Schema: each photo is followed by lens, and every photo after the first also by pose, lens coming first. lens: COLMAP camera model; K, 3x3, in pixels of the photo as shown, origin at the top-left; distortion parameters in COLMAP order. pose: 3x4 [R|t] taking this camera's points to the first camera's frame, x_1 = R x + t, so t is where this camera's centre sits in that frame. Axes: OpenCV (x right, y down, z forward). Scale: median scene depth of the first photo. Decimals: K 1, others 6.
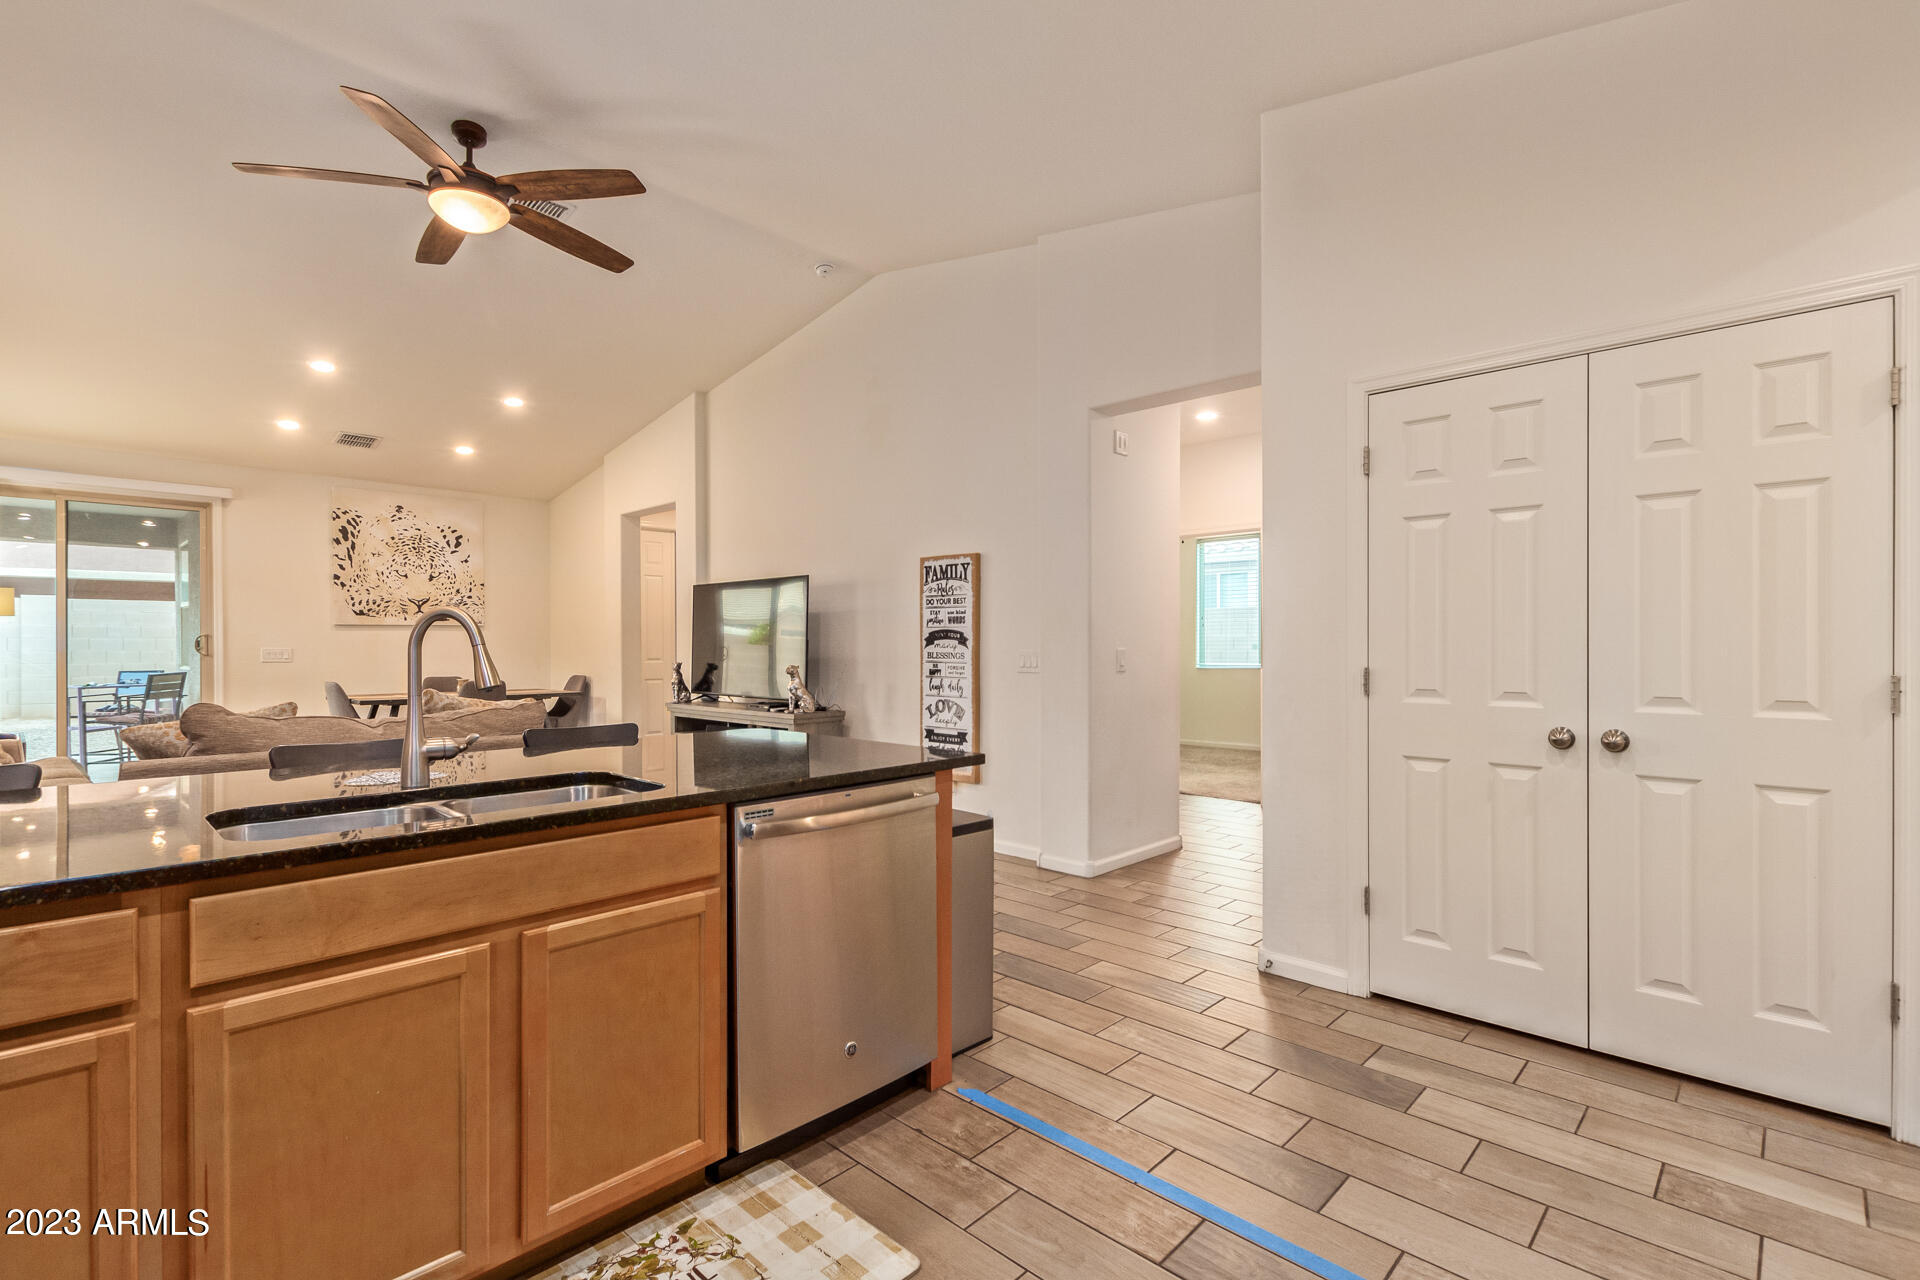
lens RADIAL K [[874.6, 0, 962.0], [0, 874.6, 645.8], [0, 0, 1]] dist [0.004556, -0.001327]
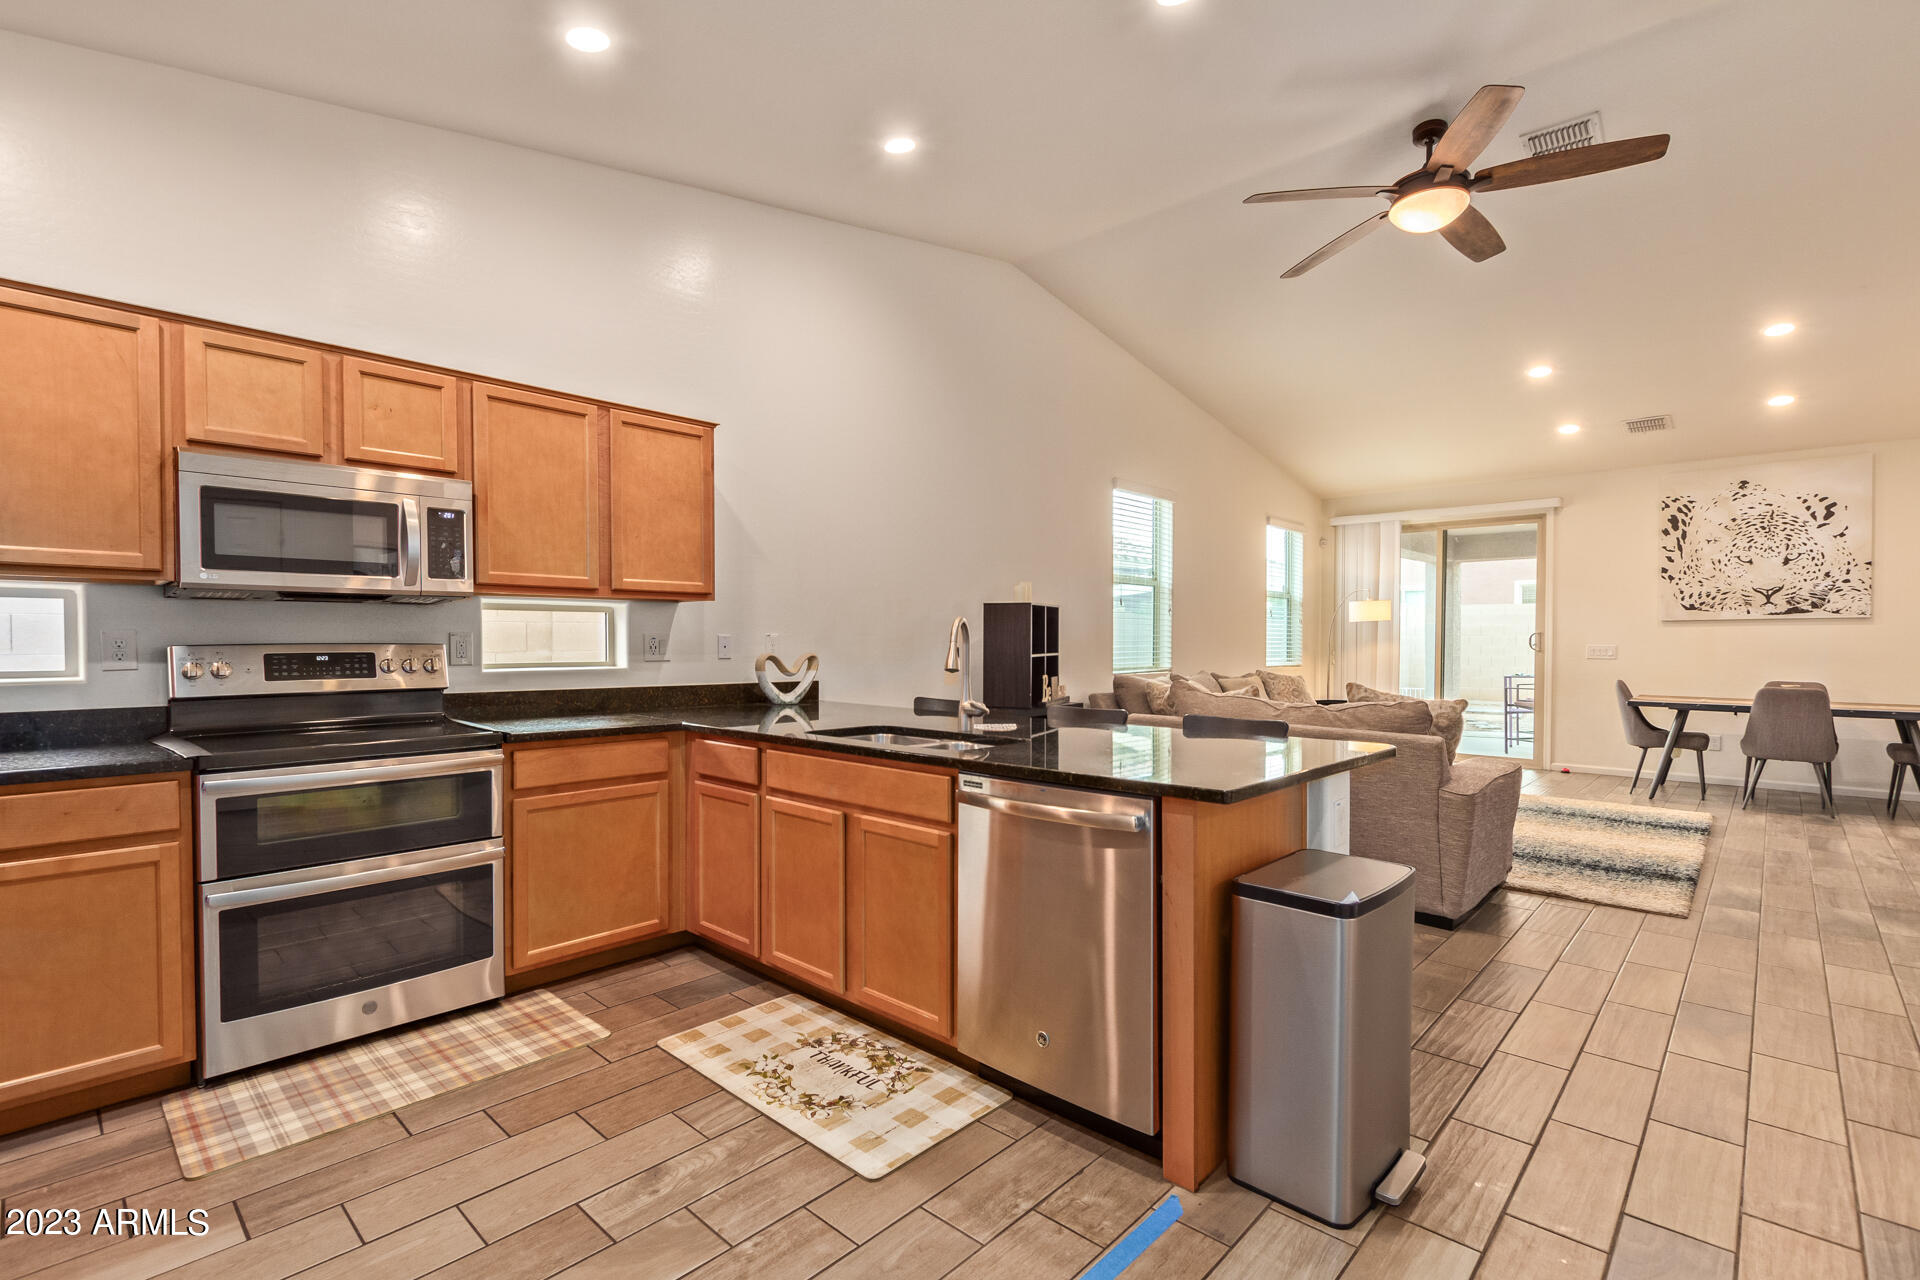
lens RADIAL K [[874.6, 0, 955.6], [0, 874.6, 660.6], [0, 0, 1]] dist [0.004556, -0.001327]
pose [[0.013586, 0.024917, -0.999597, 0.220527], [-0.004075, 0.999683, 0.024863, -0.001529], [0.999899, 0.003736, 0.013683, 0.220547]]
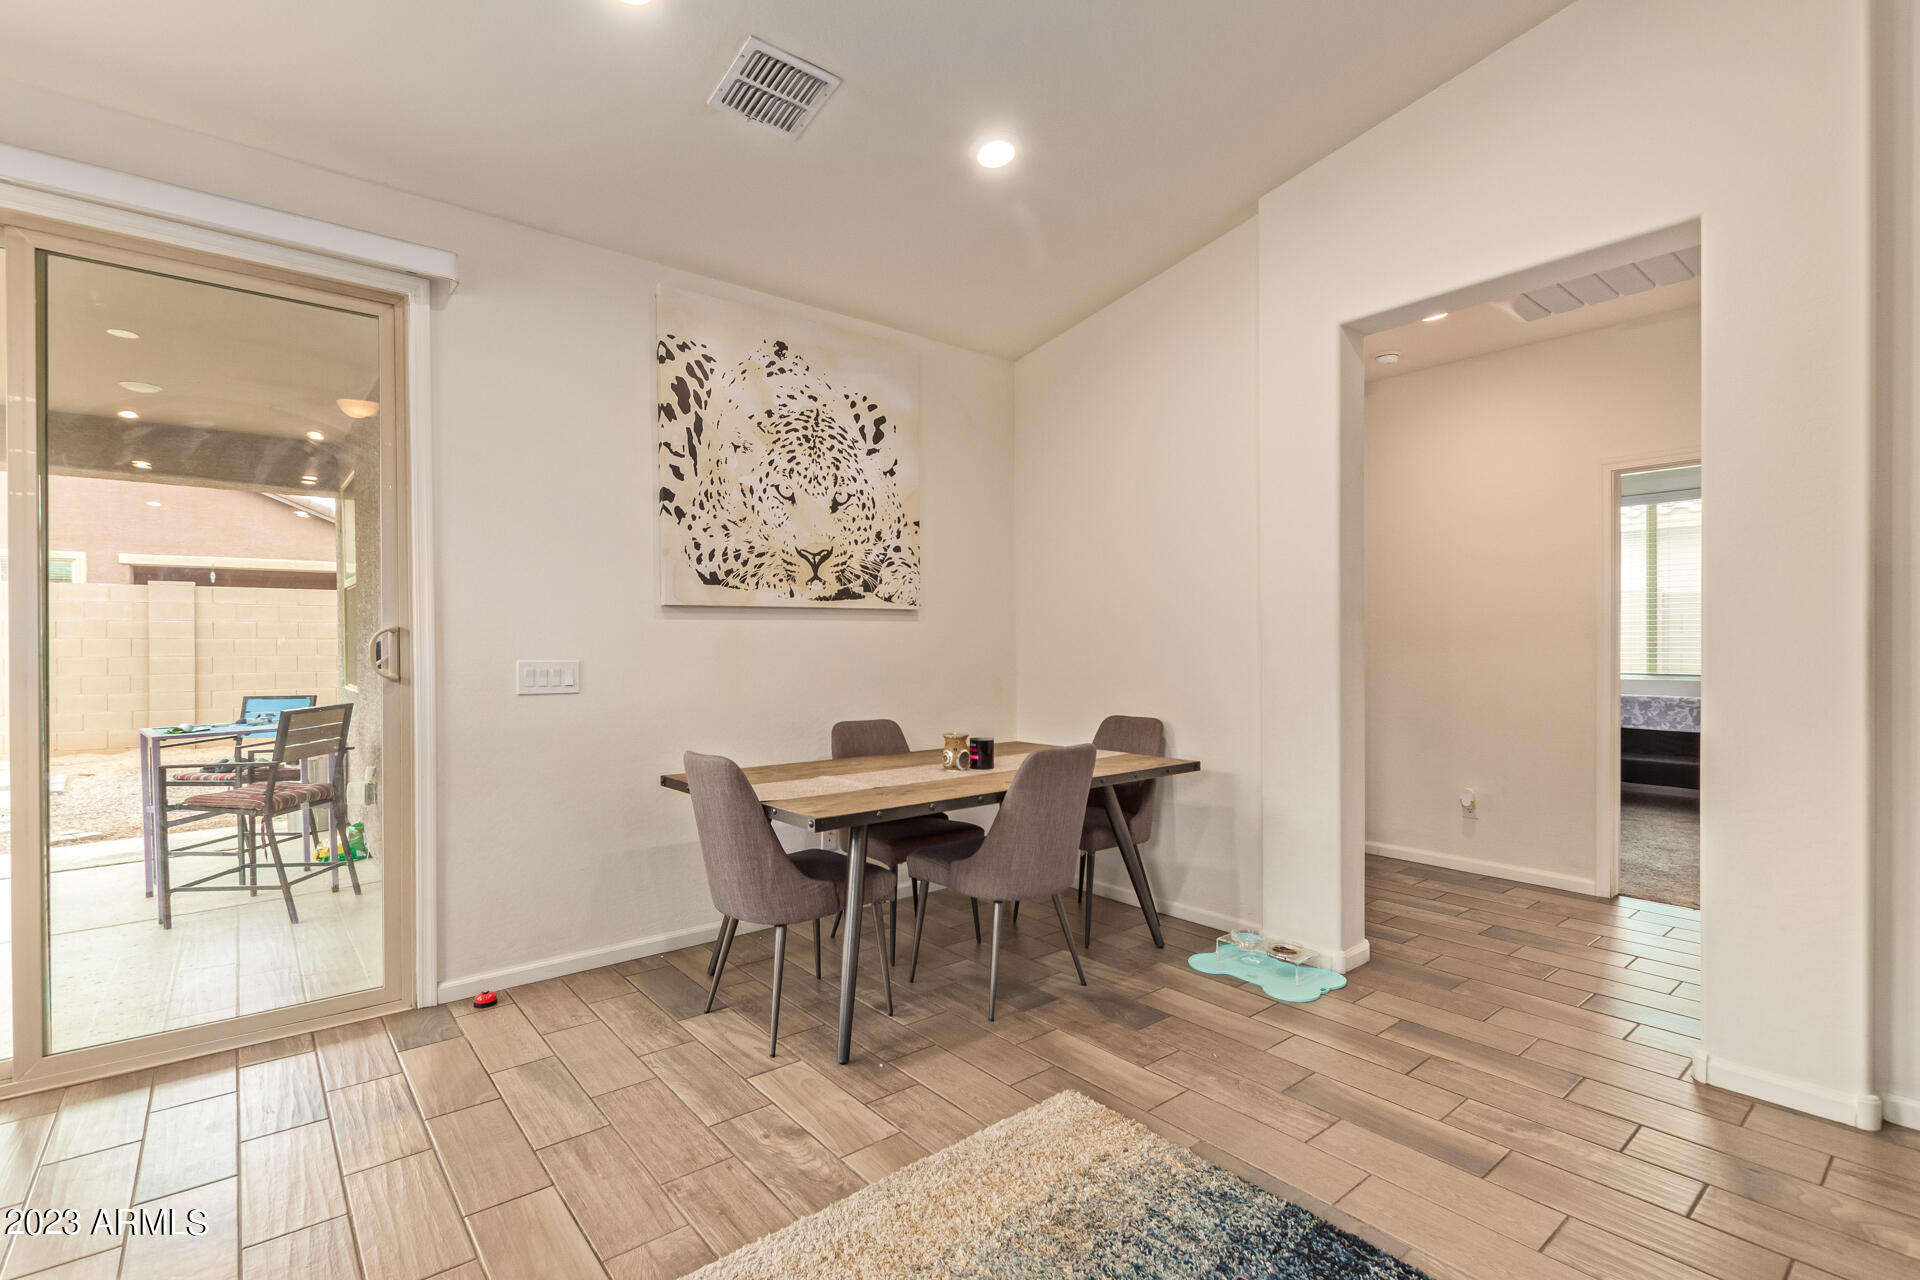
lens RADIAL K [[874.6, 0, 968.3], [0, 874.6, 650.1], [0, 0, 1]] dist [0.004556, -0.001327]
pose [[0.993648, -0.002071, -0.112515, -0.511194], [0.002788, 0.999977, 0.006215, -0.004132], [0.112500, -0.006489, 0.993631, 0.579741]]
